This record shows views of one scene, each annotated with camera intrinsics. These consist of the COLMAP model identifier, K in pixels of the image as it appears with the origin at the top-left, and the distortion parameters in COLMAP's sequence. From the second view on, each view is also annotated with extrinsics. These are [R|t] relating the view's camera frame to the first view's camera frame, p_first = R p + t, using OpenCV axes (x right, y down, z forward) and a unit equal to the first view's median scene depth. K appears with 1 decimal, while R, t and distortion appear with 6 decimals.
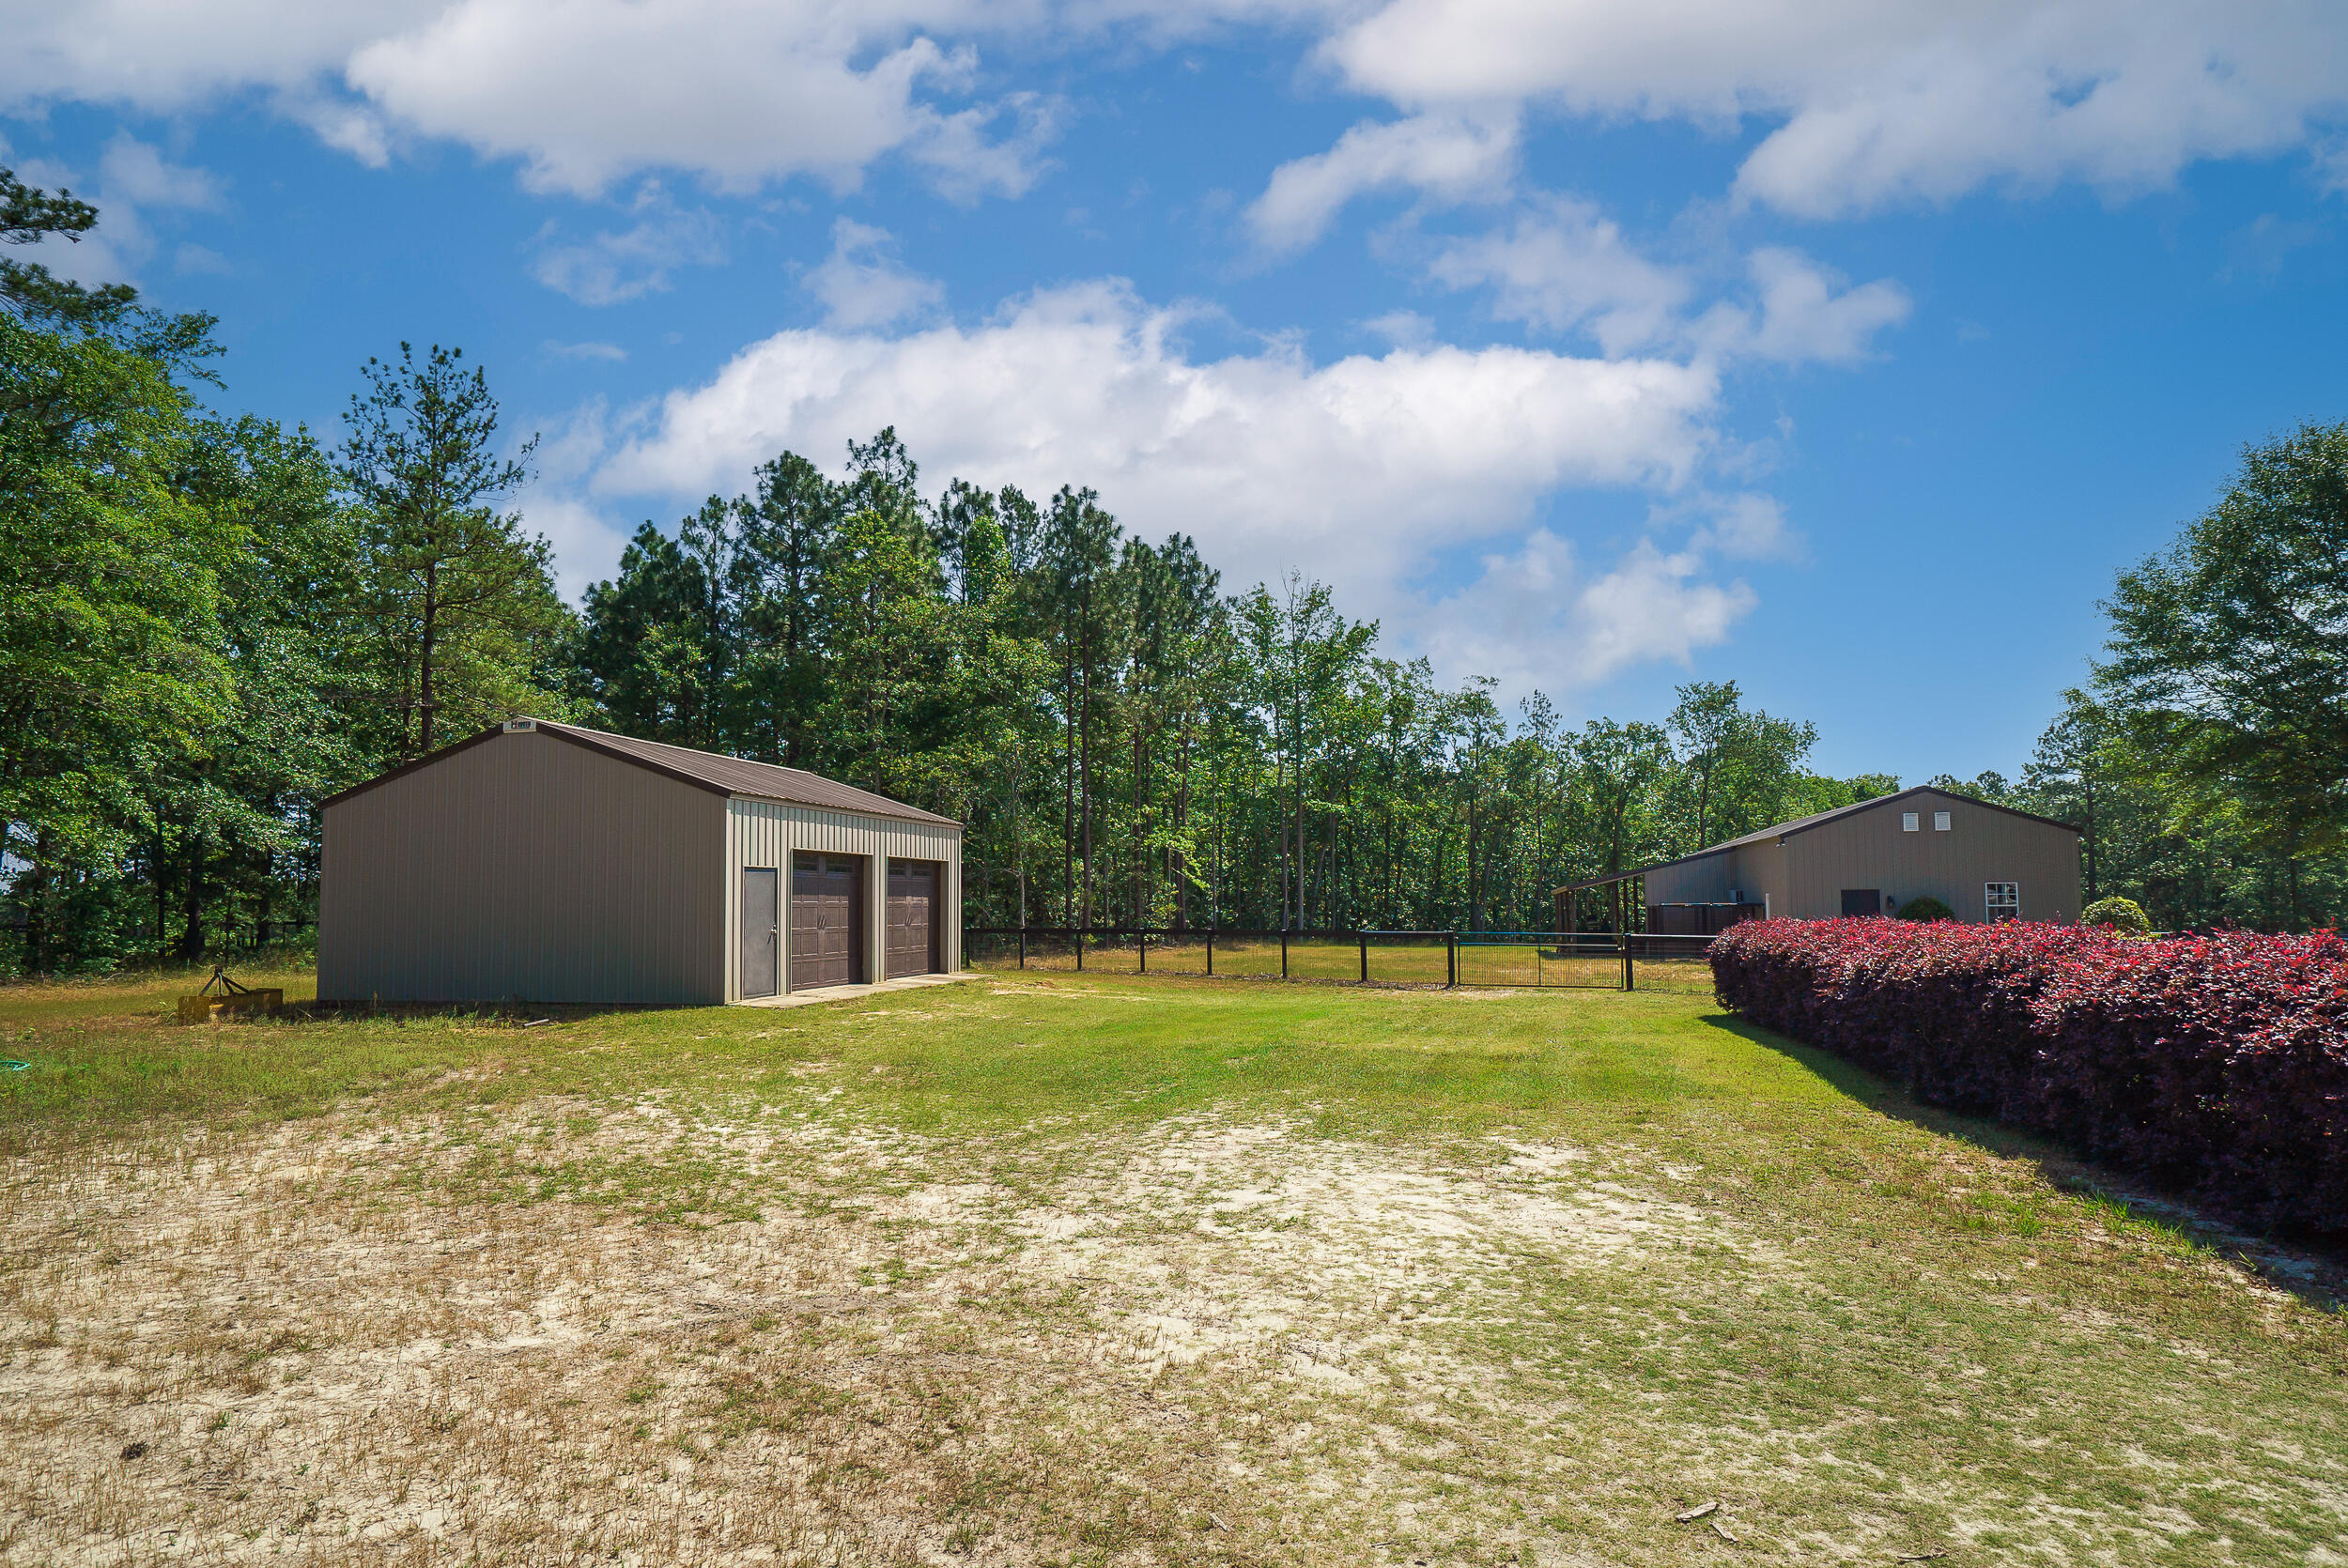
lens RADIAL K [[1312.3, 0, 1174.3], [0, 1312.3, 787.5], [0, 0, 1]] dist [-0.001978, -0.000555]
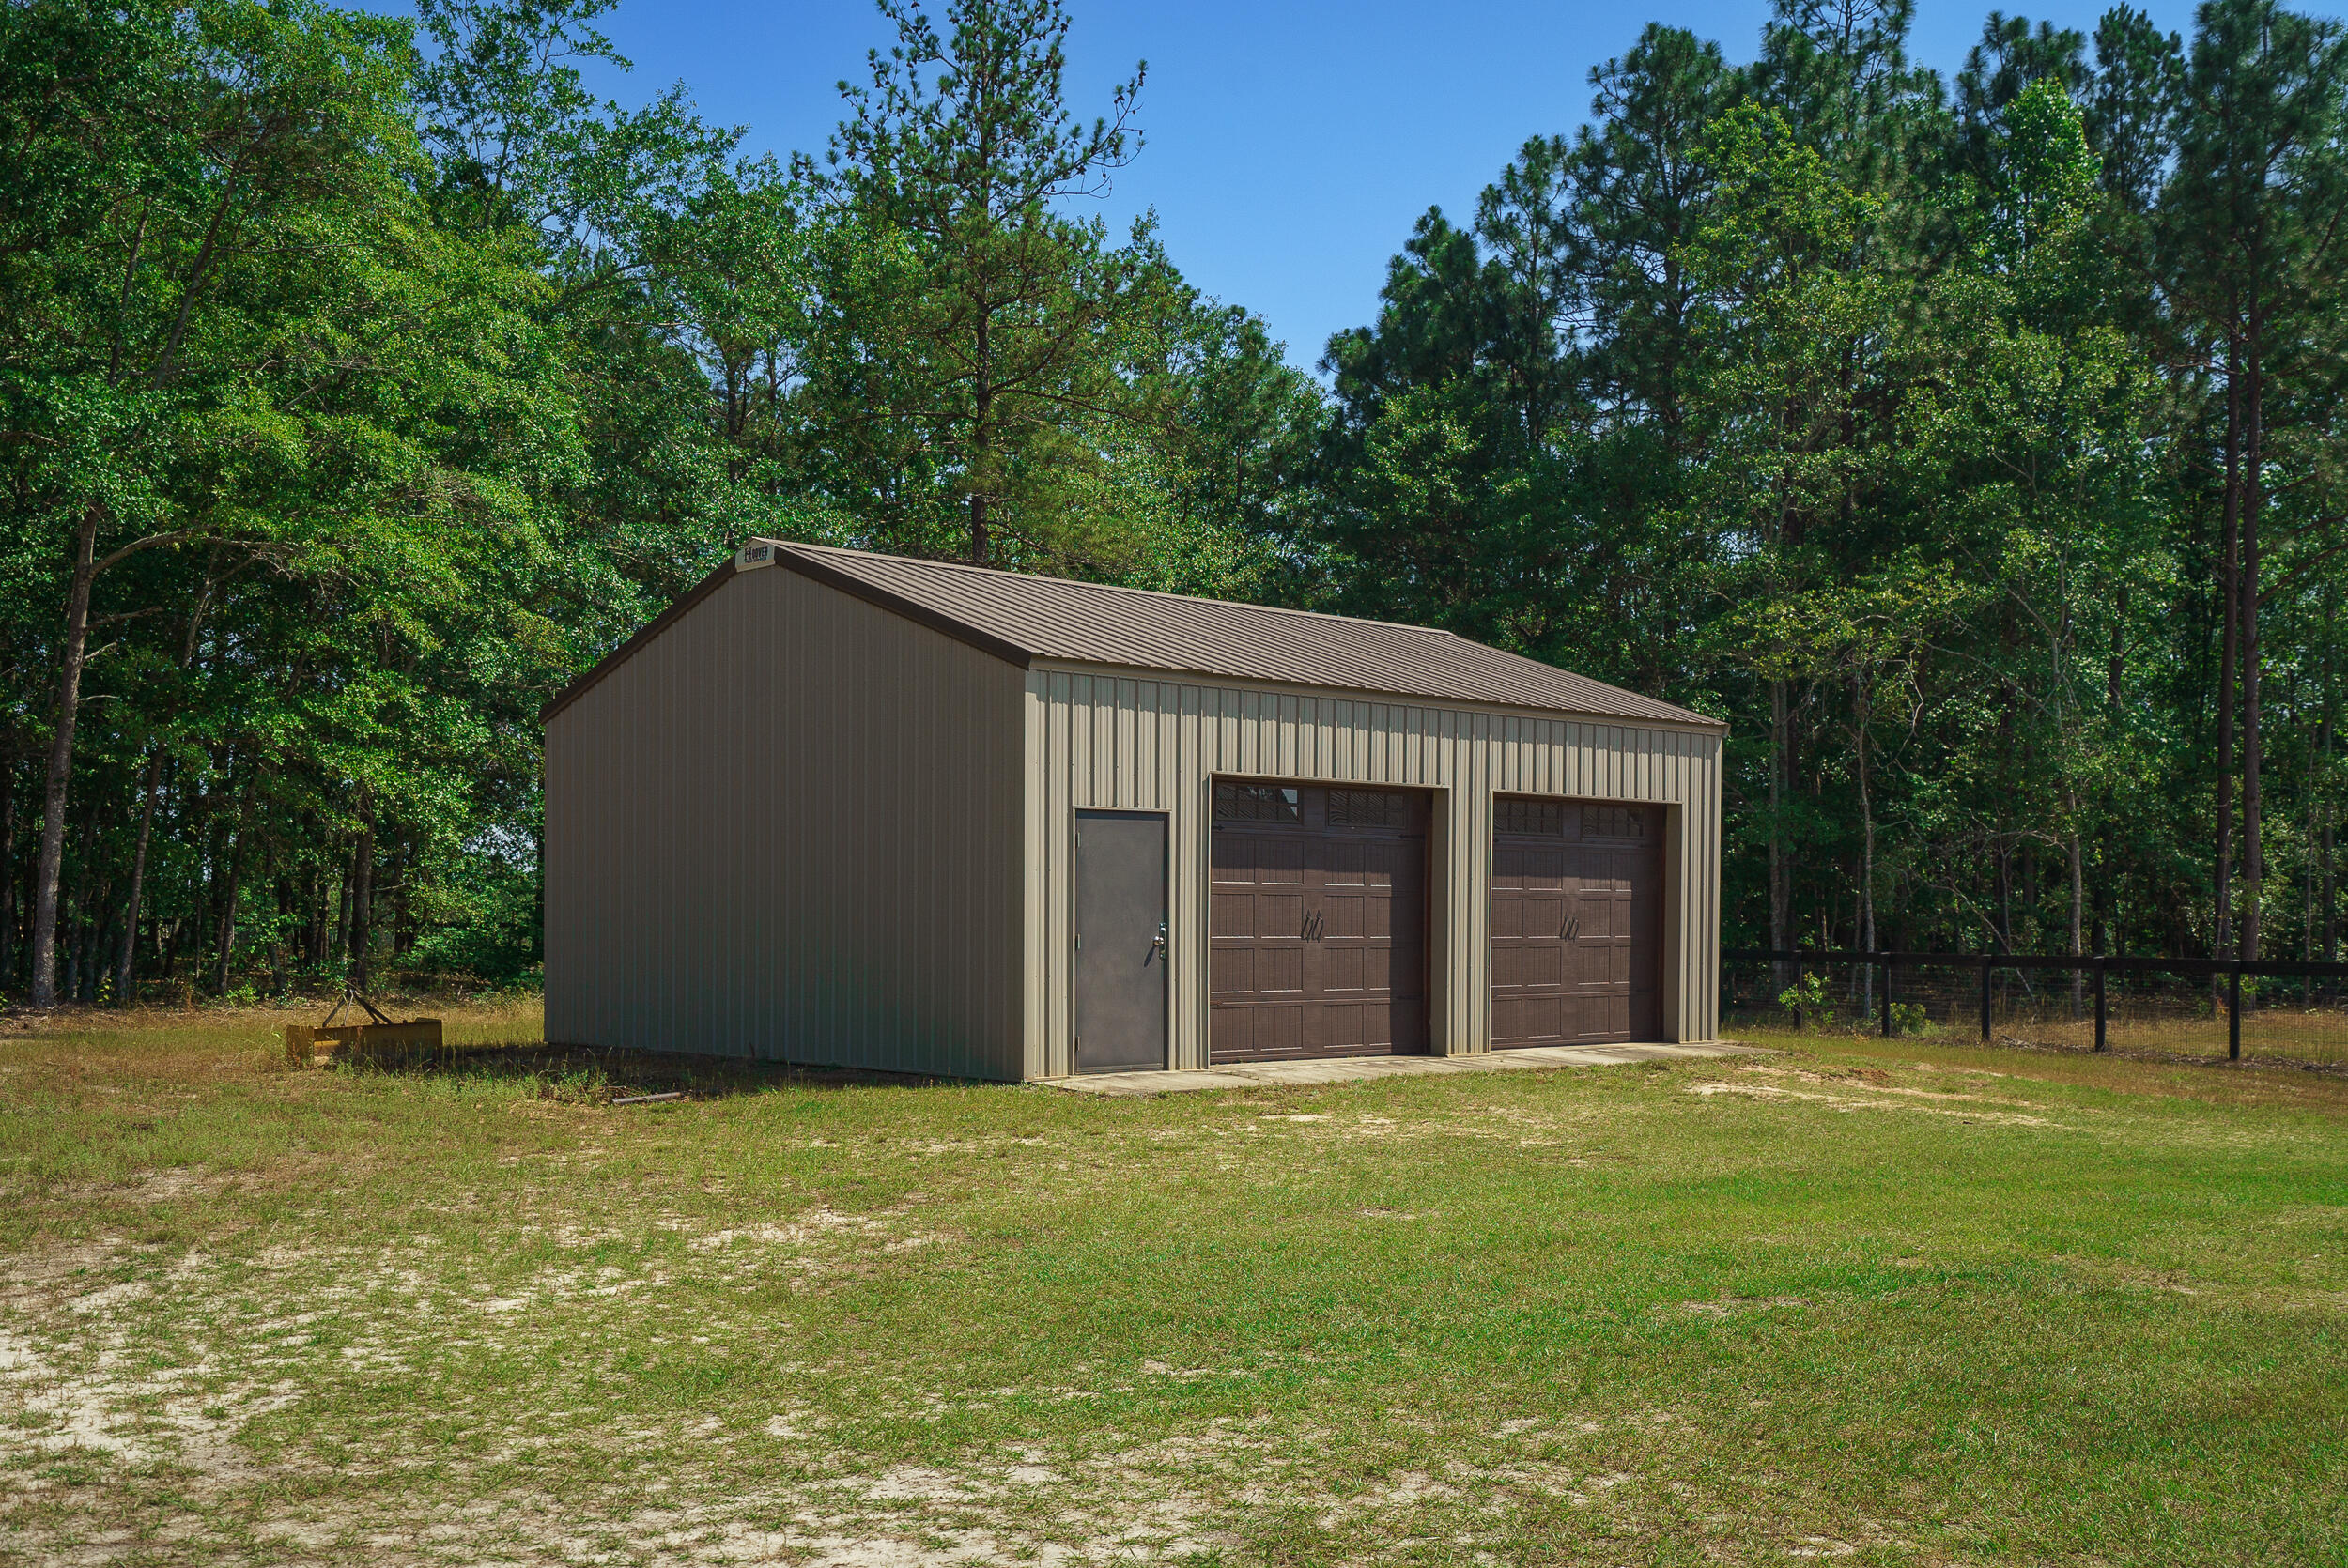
lens RADIAL K [[2402.8, 0, 1173.9], [0, 2402.8, 909.0], [0, 0, 1]] dist [0.010049, -0.016046]
pose [[0.831105, 0.009674, -0.556031, 0.114905], [0.036968, 0.996676, 0.072597, 0.018568], [0.554885, -0.080892, 0.827985, 0.145809]]
